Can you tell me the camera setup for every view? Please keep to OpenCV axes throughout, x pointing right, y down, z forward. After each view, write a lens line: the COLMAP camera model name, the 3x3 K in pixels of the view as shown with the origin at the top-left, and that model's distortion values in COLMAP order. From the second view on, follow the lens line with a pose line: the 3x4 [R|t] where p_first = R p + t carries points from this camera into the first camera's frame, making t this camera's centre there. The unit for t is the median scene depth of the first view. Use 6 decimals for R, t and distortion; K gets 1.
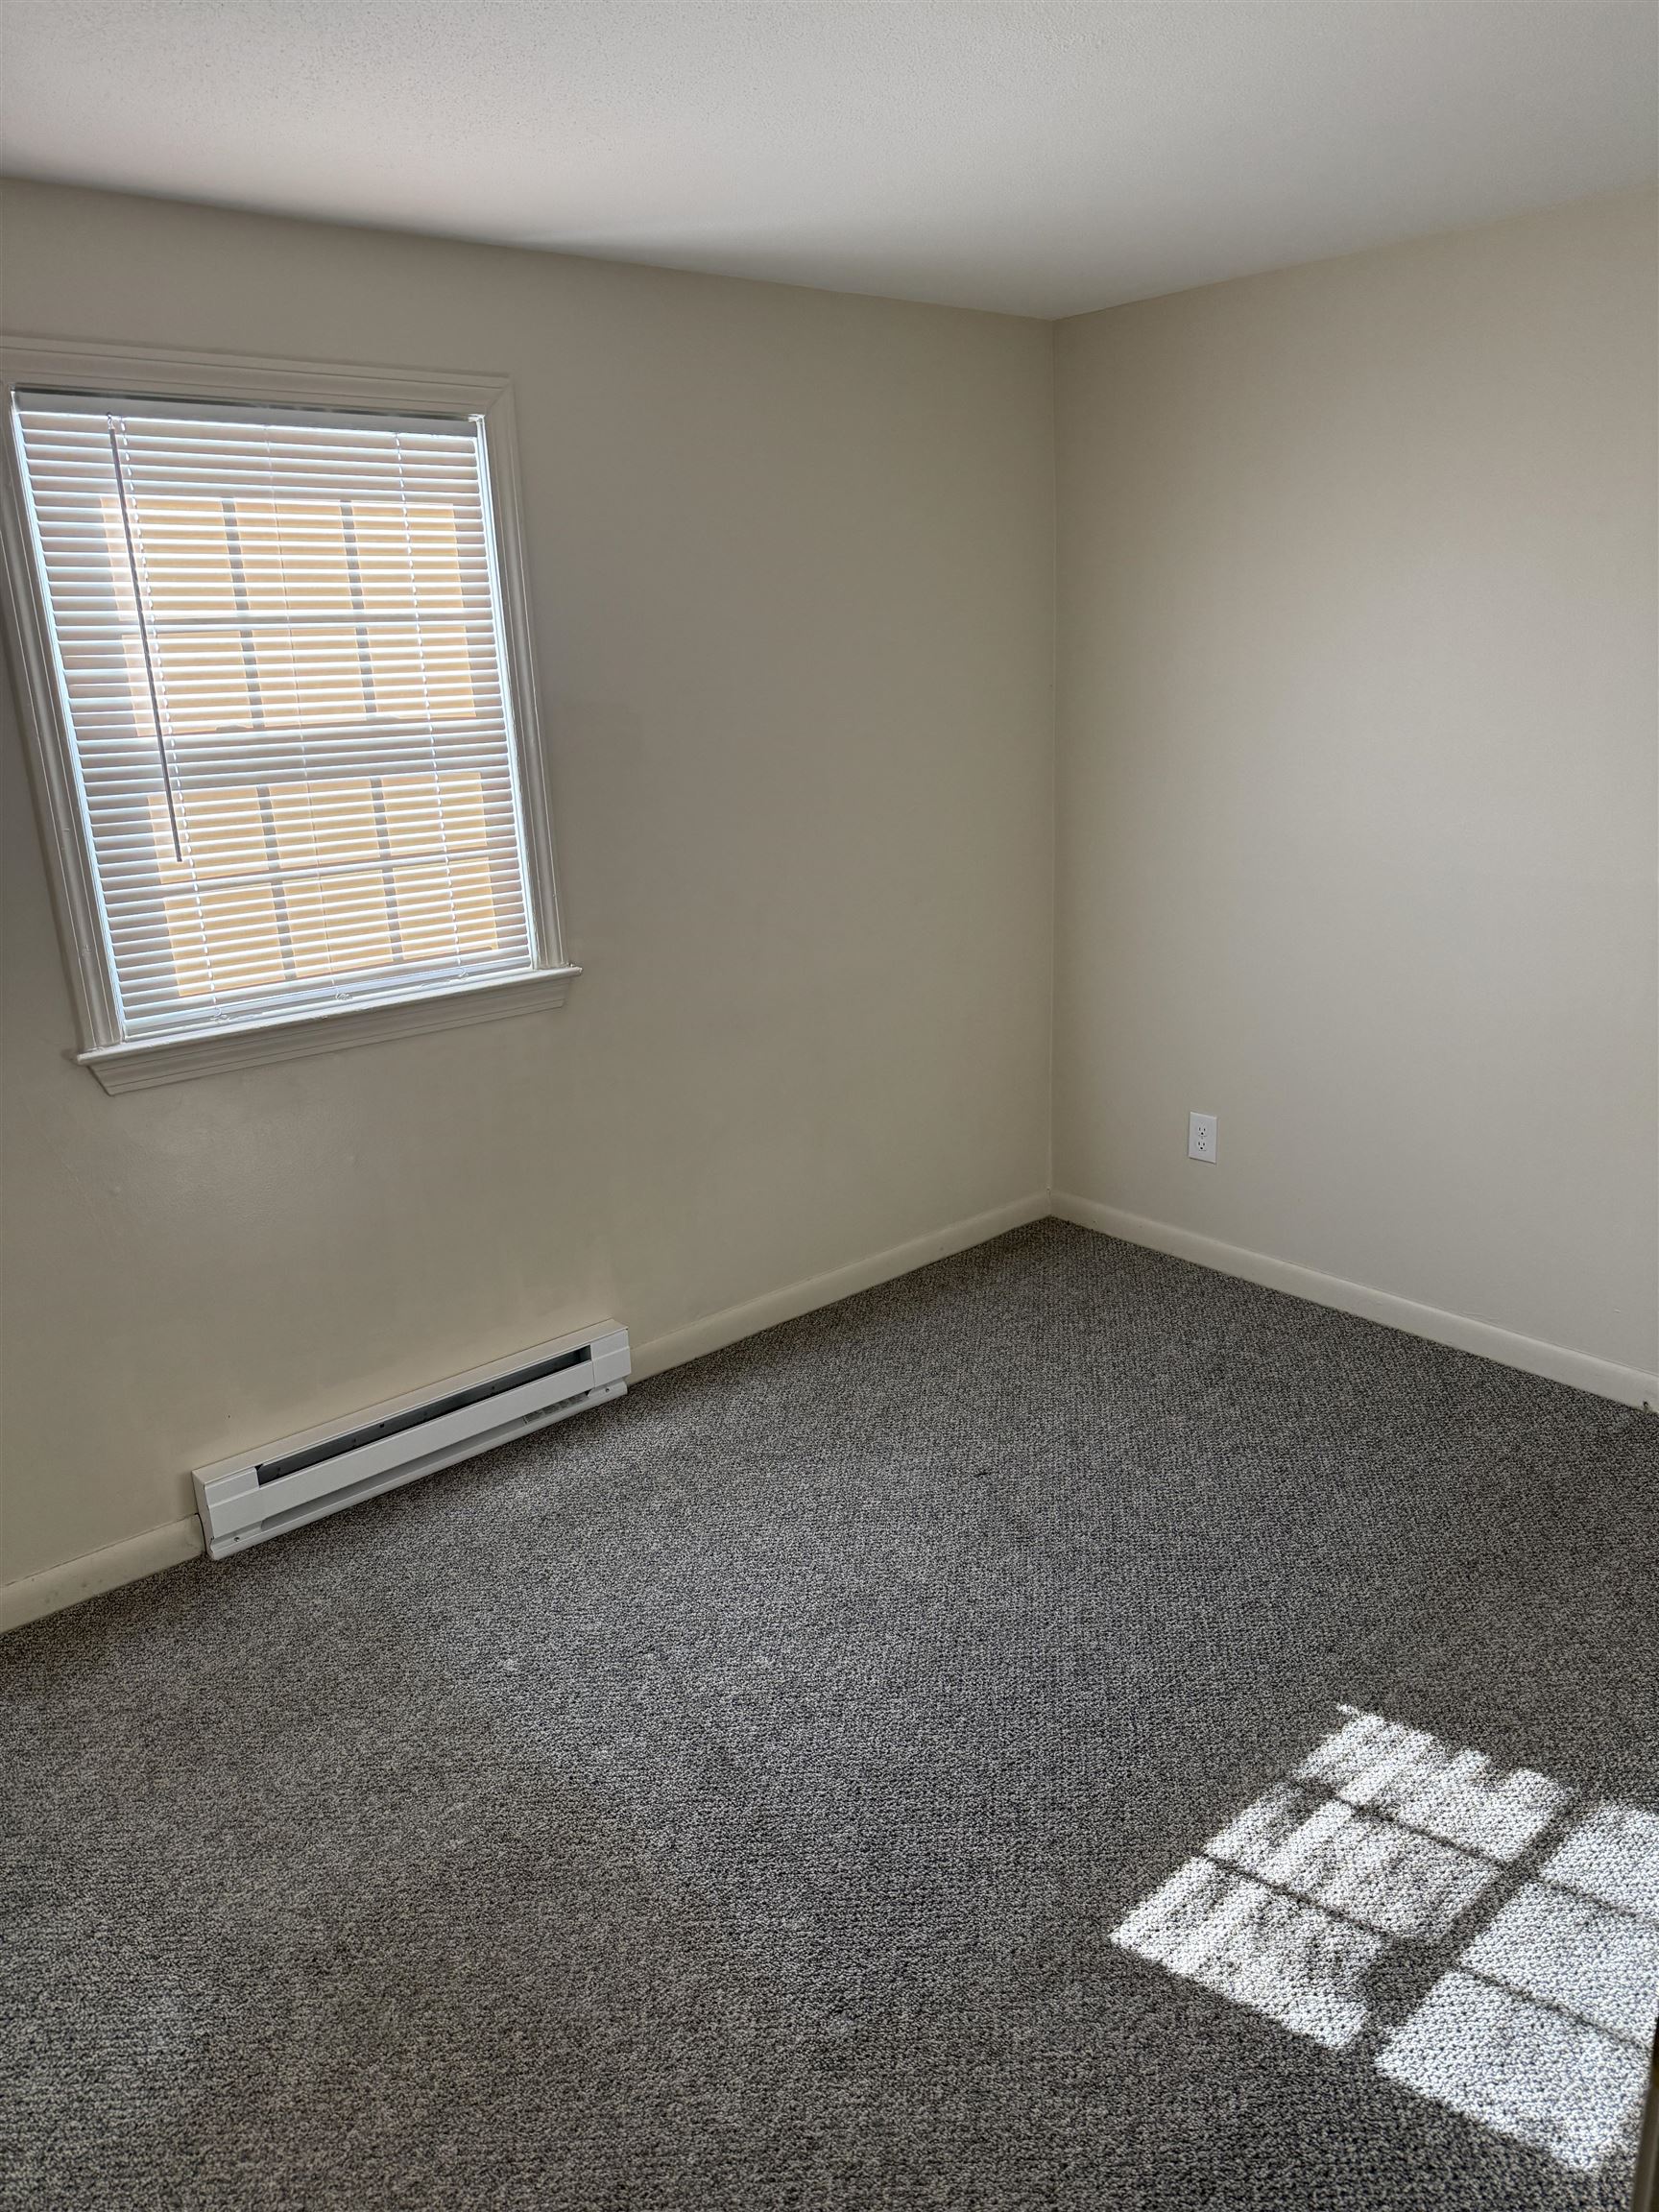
lens RADIAL K [[1552.0, 0, 829.5], [0, 1552.0, 1106.0], [0, 0, 1]] dist [0.148719, -0.265177]
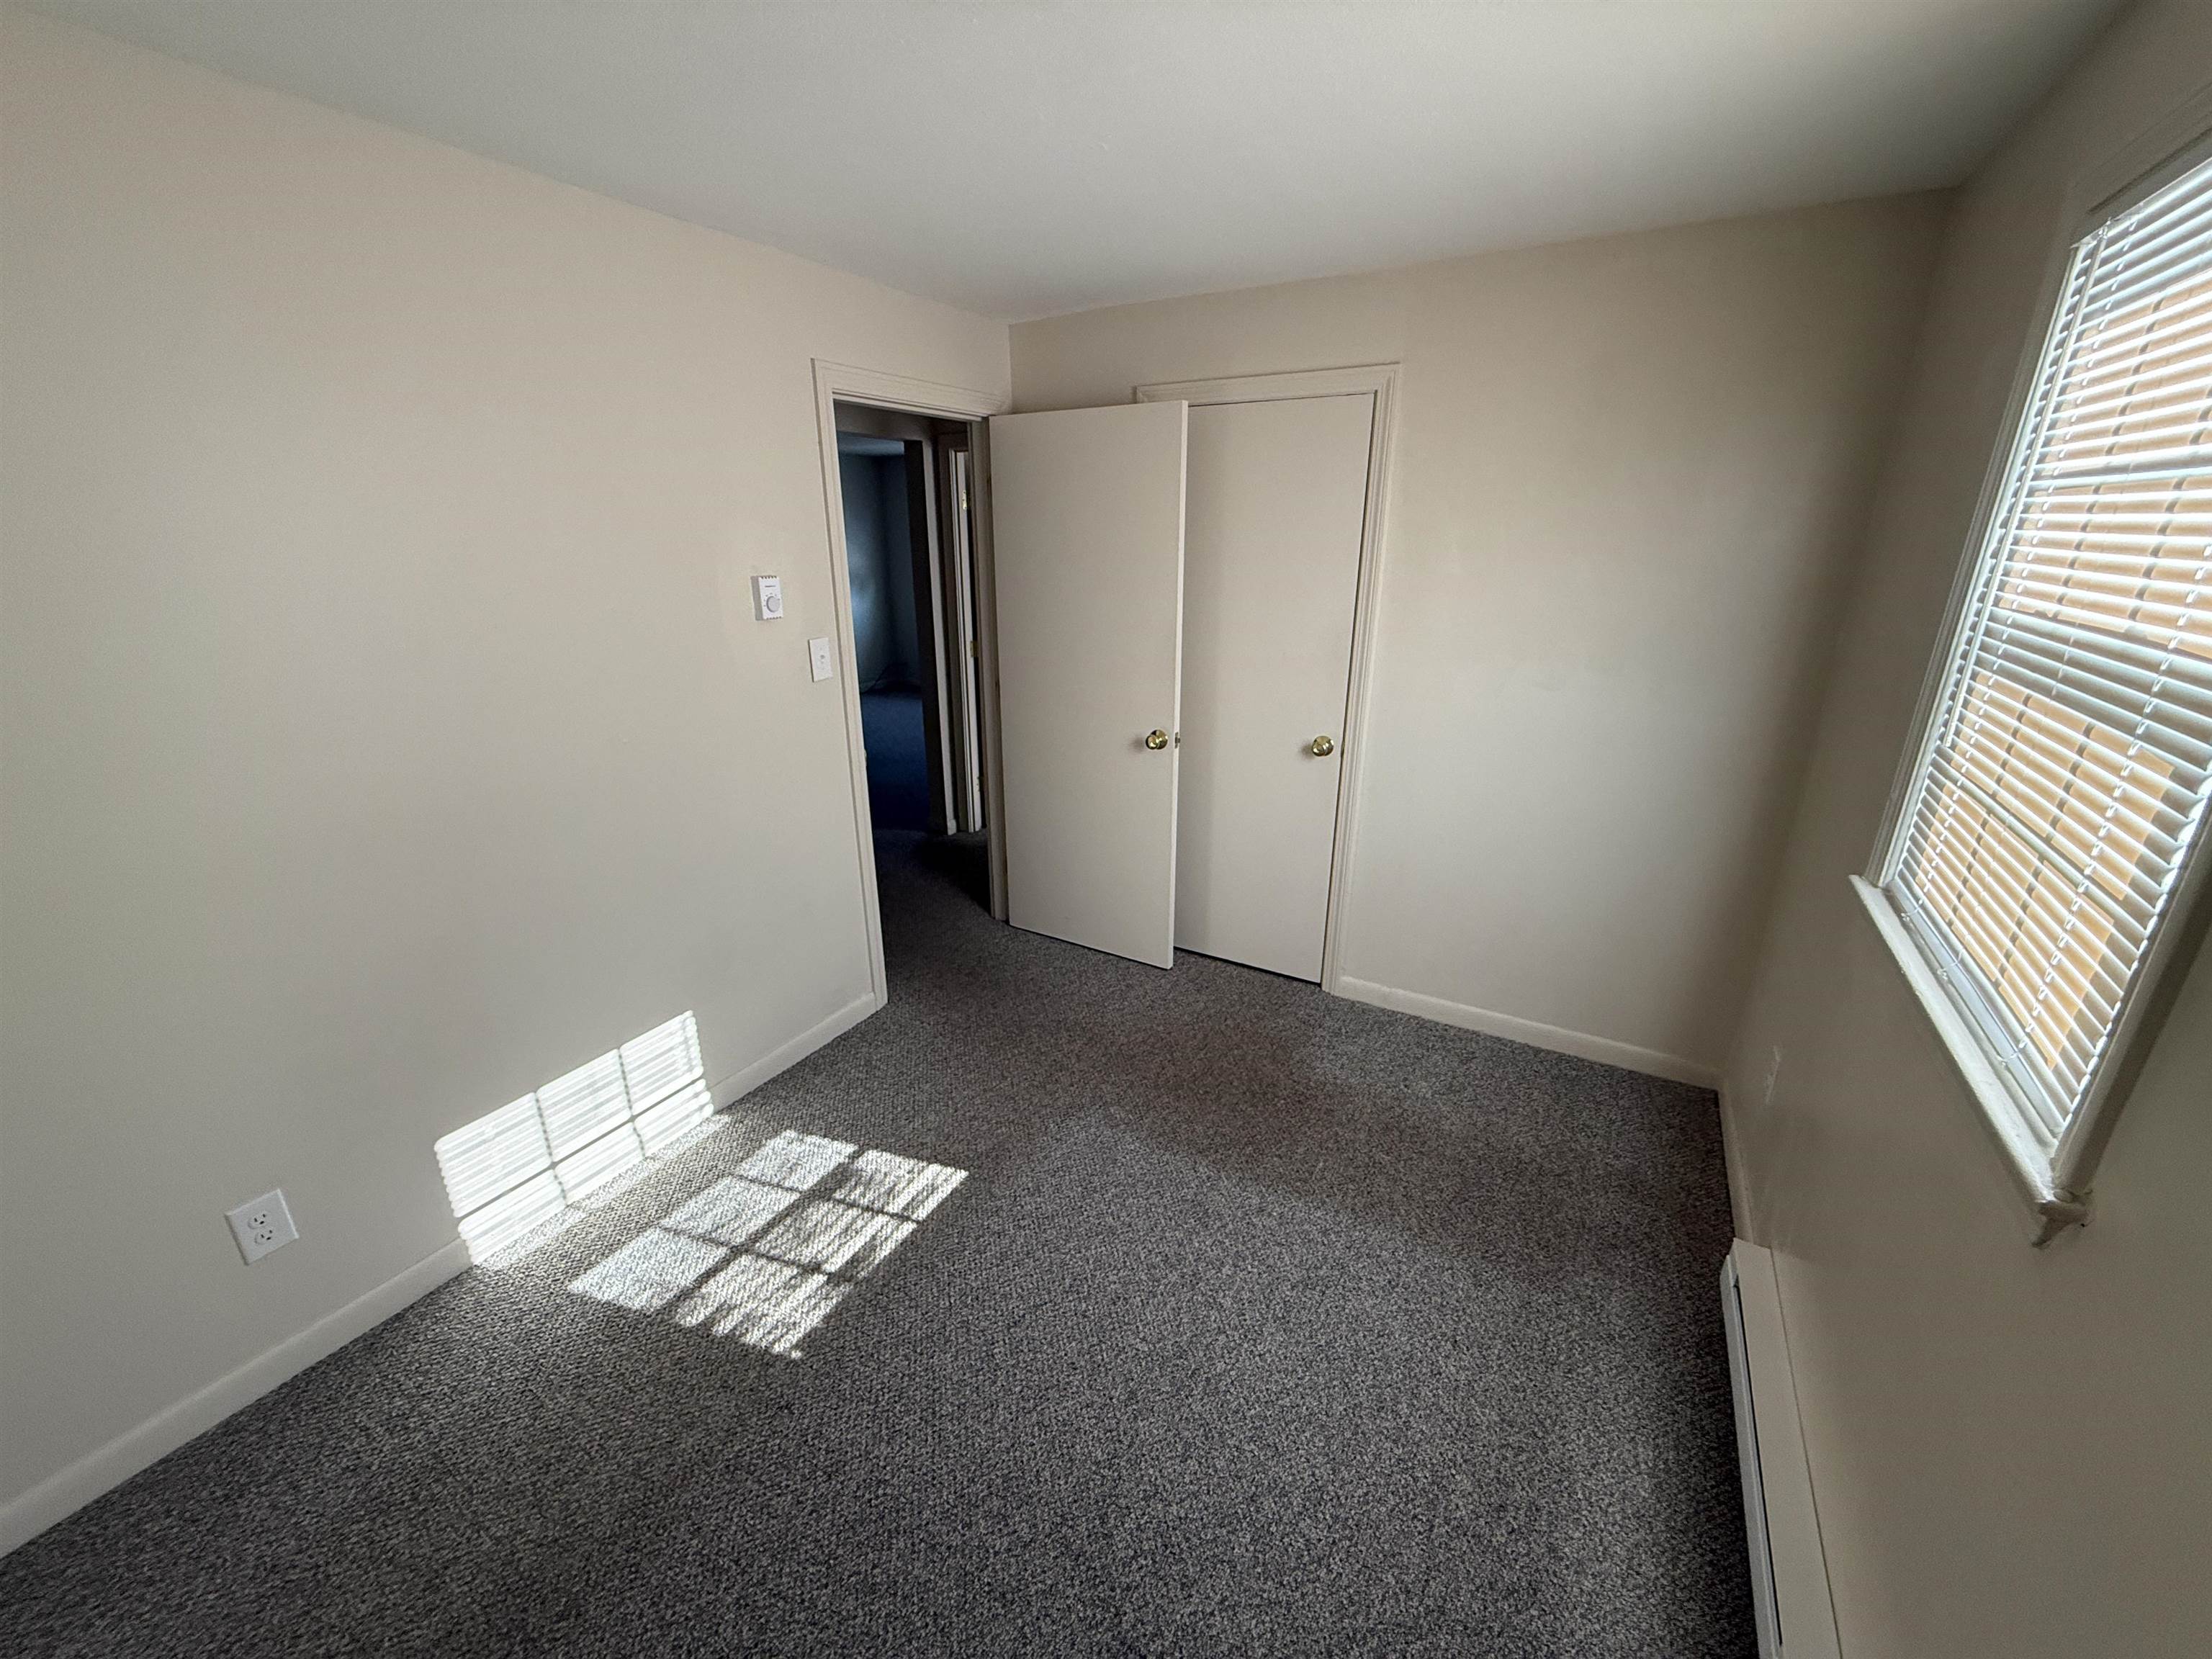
lens RADIAL K [[886.8, 0, 1106.0], [0, 886.8, 829.5], [0, 0, 1]] dist [-0.000534, -0.000132]
pose [[-0.950275, 0.142994, -0.276640, 0.224914], [-0.043016, 0.819554, 0.571386, -0.443073], [0.308426, 0.554874, -0.772651, 1.459132]]
